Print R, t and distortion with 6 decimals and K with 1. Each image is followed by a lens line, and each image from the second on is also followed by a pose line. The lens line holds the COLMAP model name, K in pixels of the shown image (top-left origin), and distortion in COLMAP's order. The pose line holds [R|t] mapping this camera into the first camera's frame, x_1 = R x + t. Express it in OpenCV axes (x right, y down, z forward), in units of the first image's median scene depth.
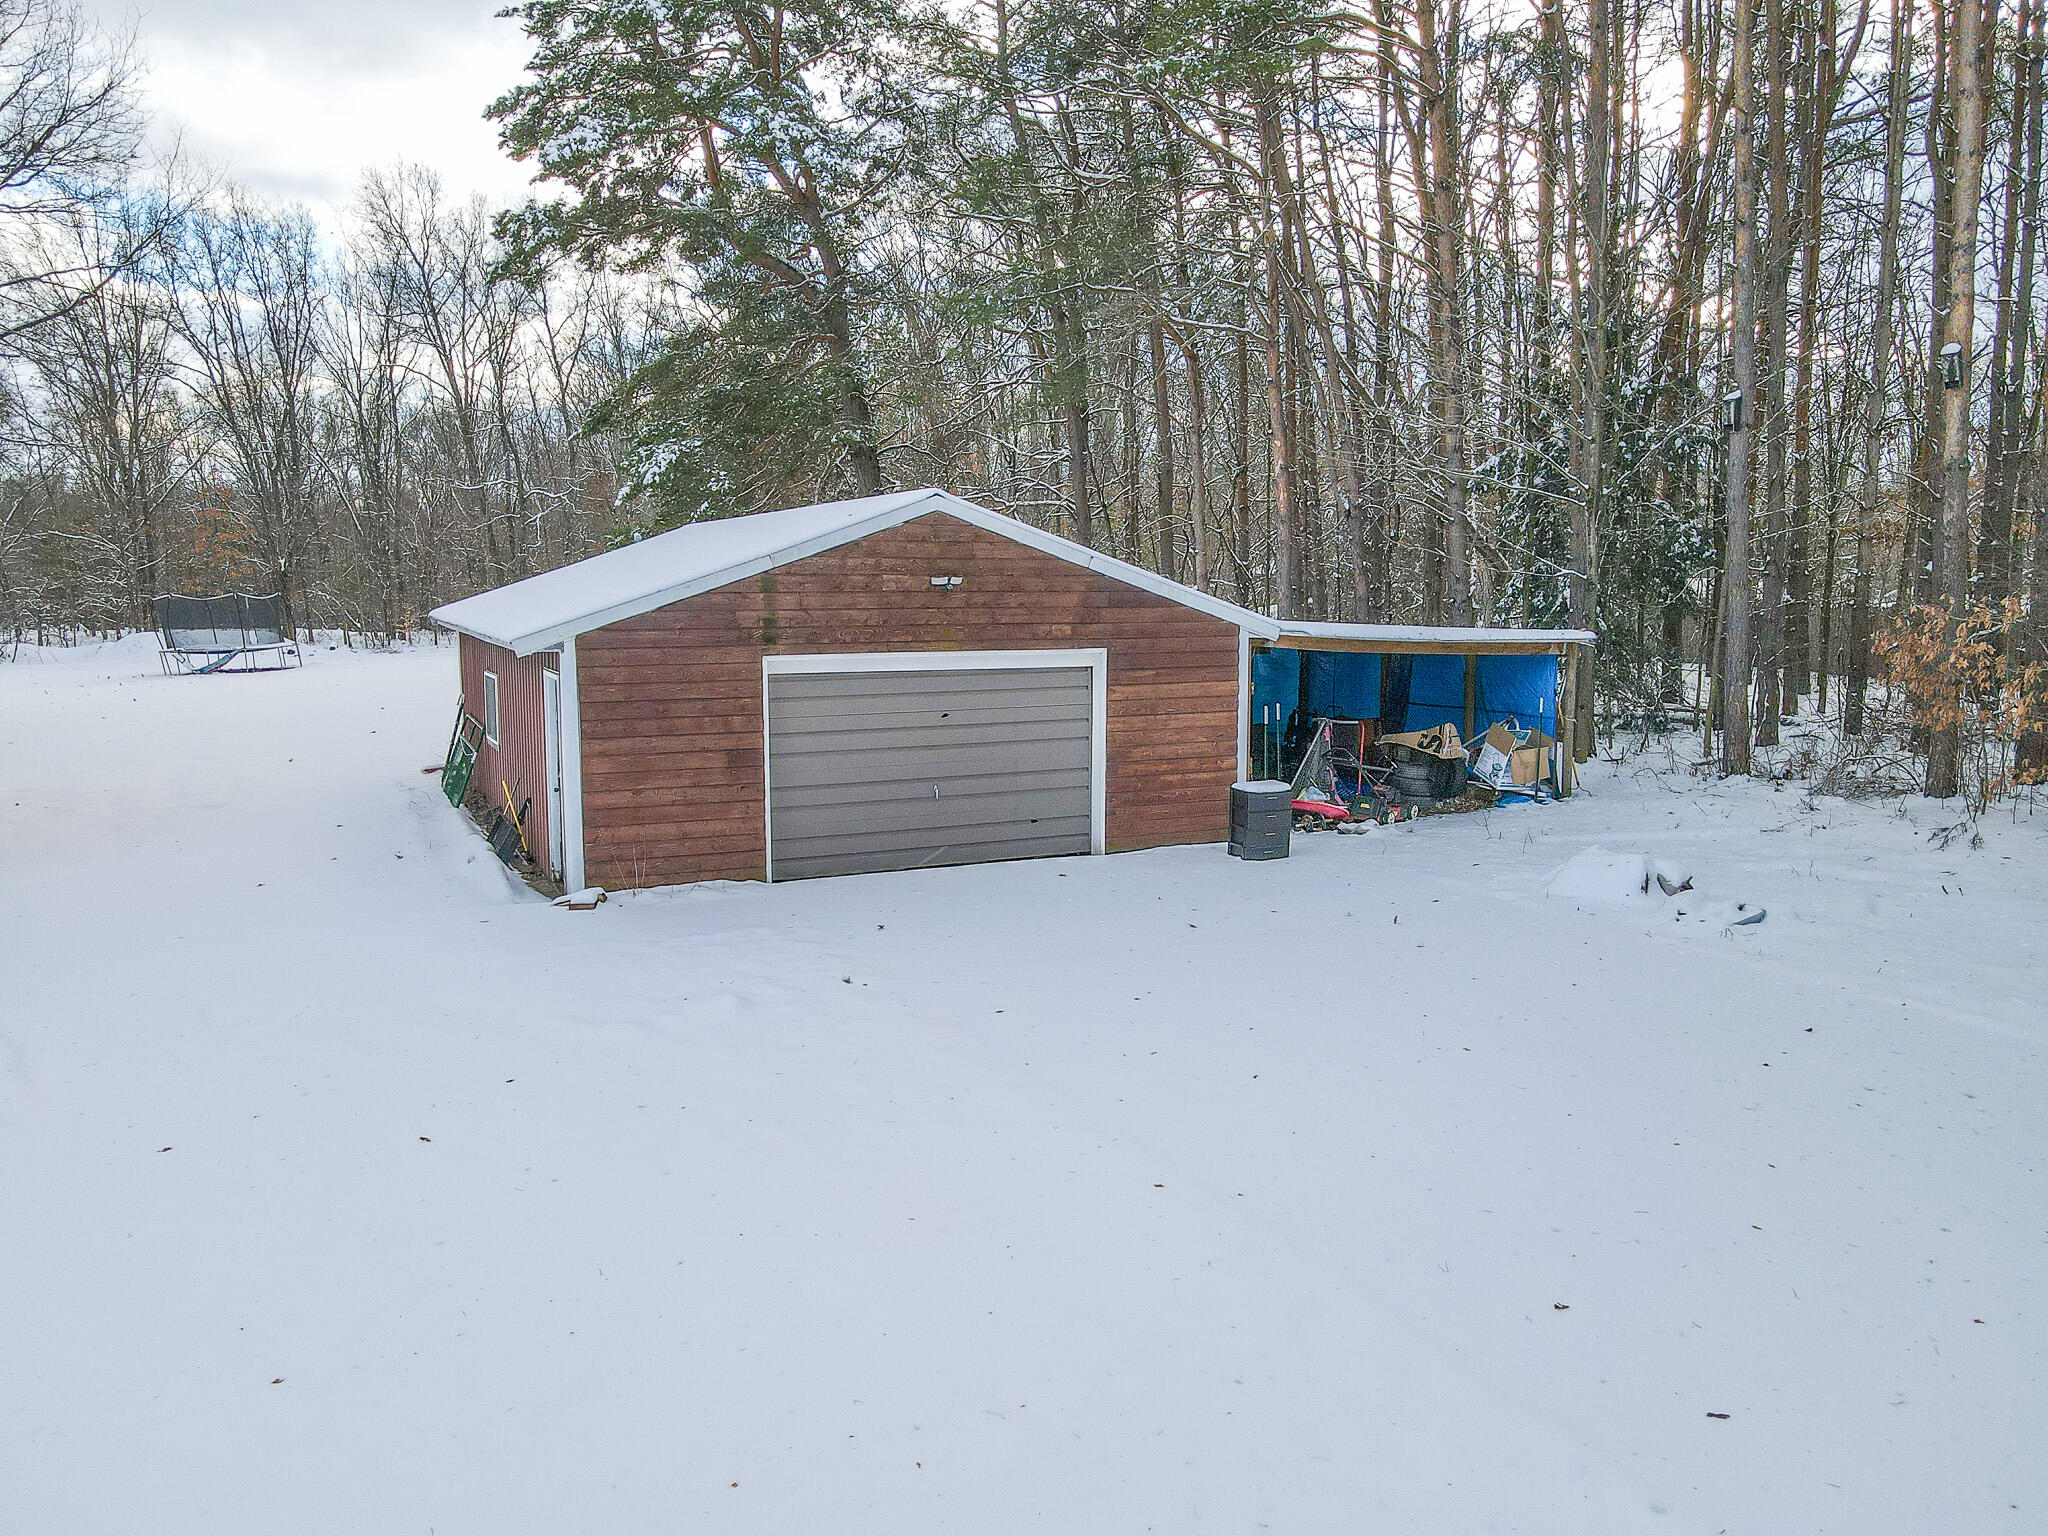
lens RADIAL K [[1485.1, 0, 1012.3], [0, 1485.1, 767.7], [0, 0, 1]] dist [0.005817, 0.007167]
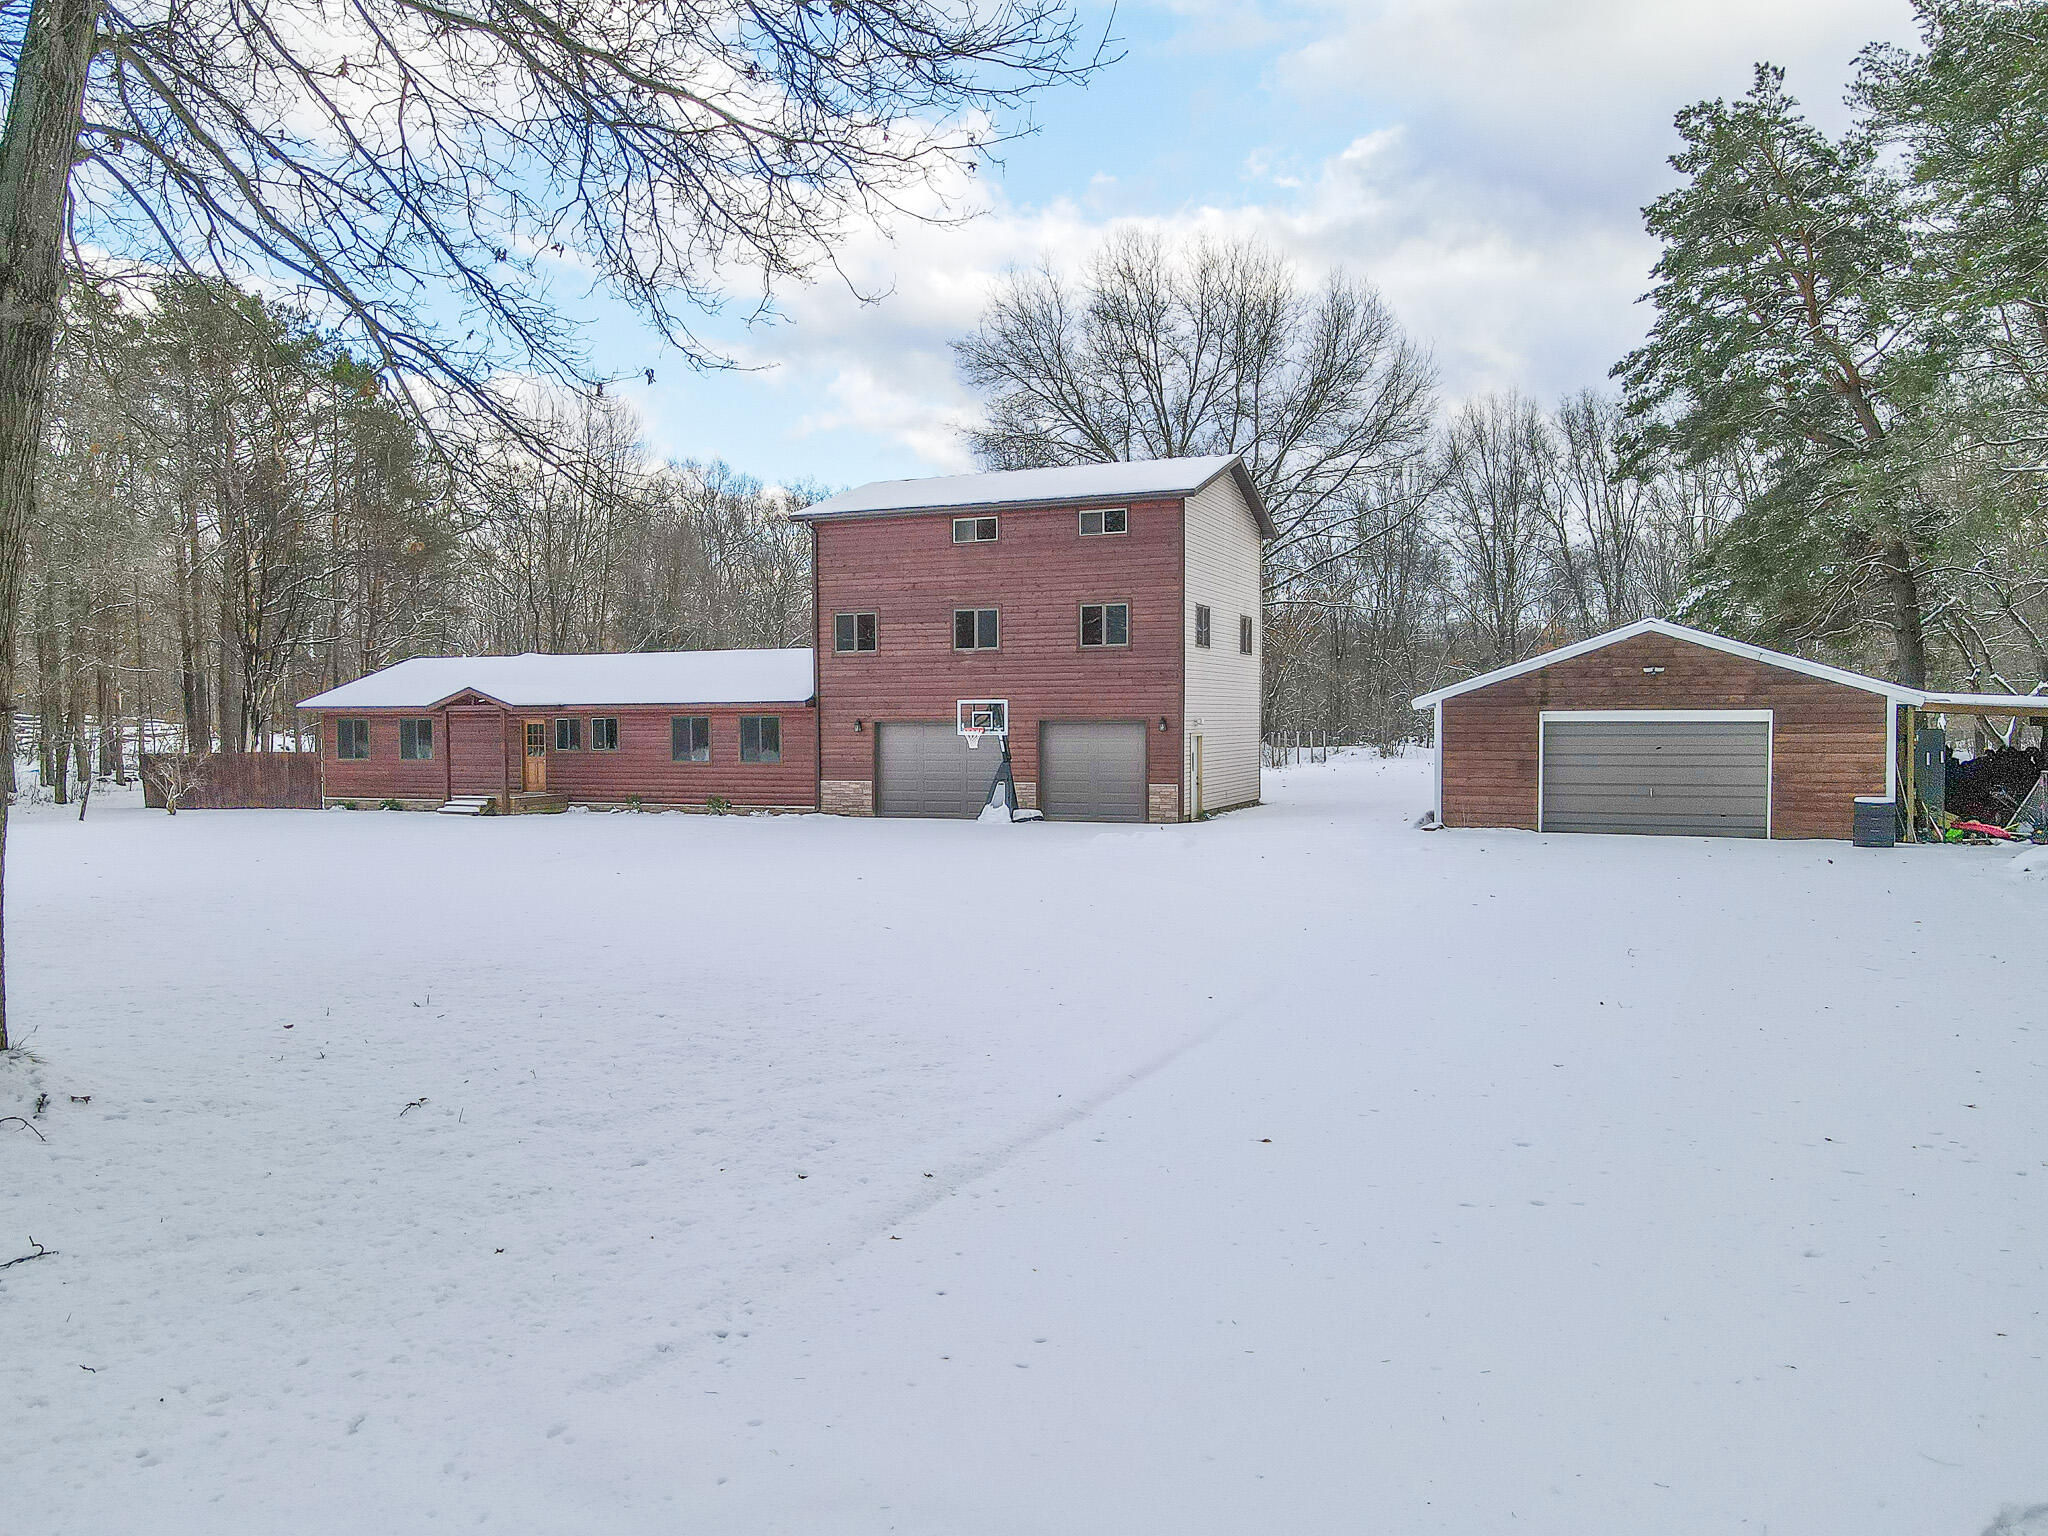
lens RADIAL K [[1423.9, 0, 1014.2], [0, 1423.9, 768.5], [0, 0, 1]] dist [0.003567, 0.001288]
pose [[0.621164, 0.027107, -0.783212, 0.774283], [-0.091538, 0.995070, -0.038158, 0.118068], [0.778316, 0.095396, 0.620583, -0.593485]]
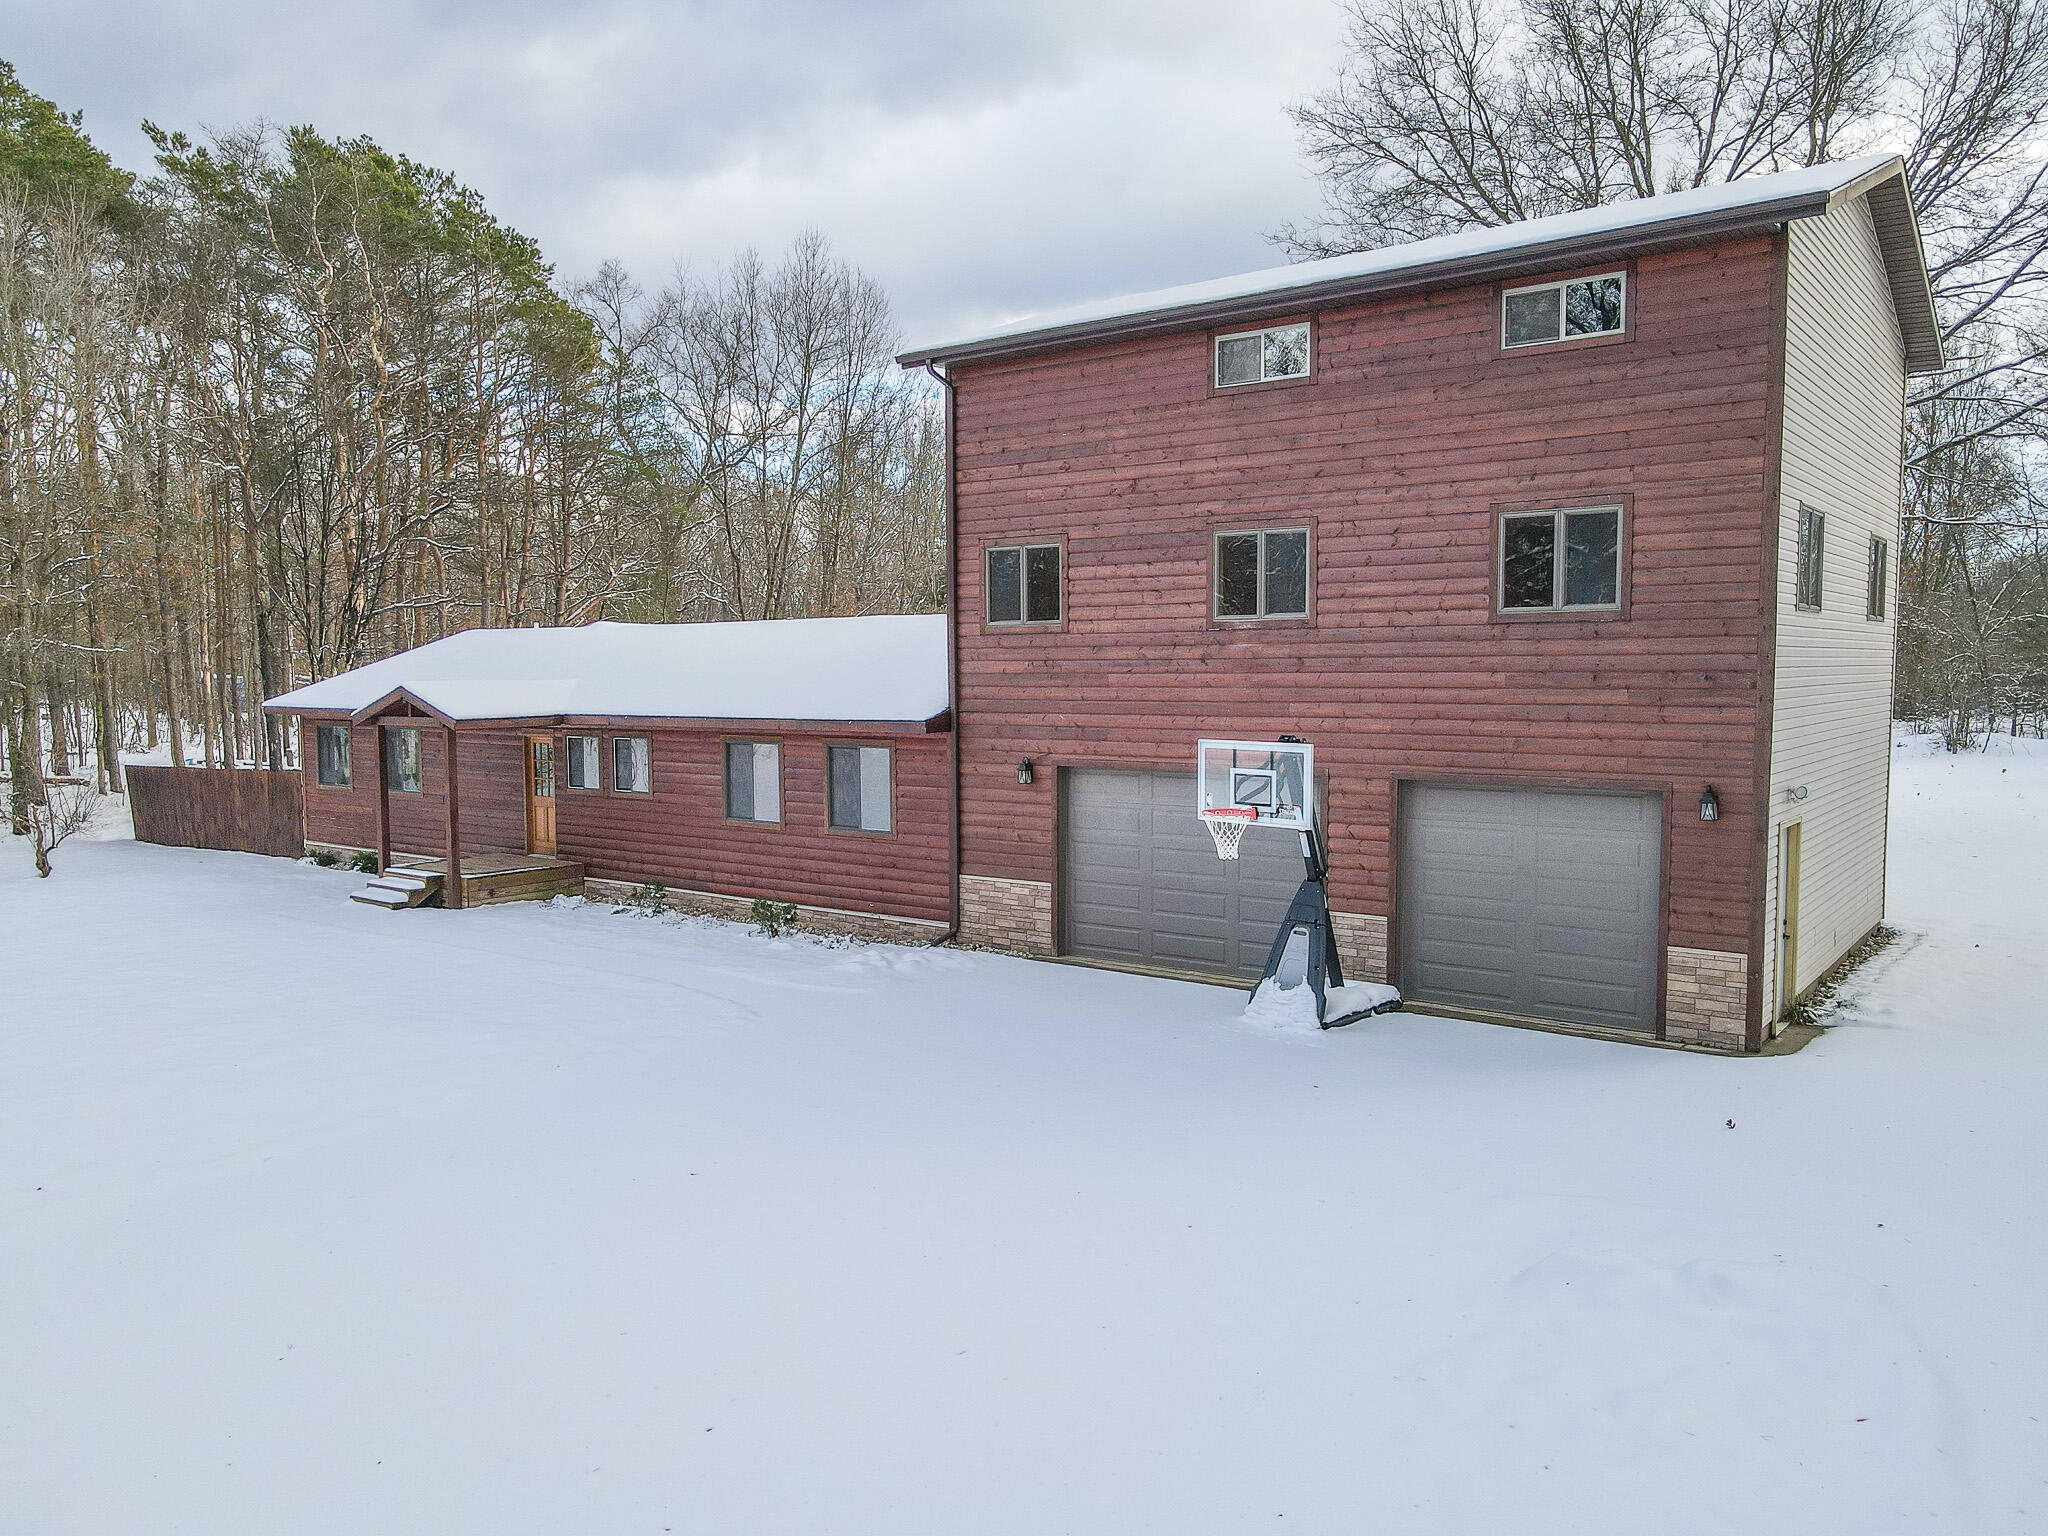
lens RADIAL K [[1485.1, 0, 1012.3], [0, 1485.1, 767.7], [0, 0, 1]] dist [0.005817, 0.007167]
pose [[0.392805, 0.061372, -0.917572, -0.119855], [-0.110262, 0.993716, 0.019263, -0.045415], [0.912988, 0.093607, 0.397103, 0.168616]]
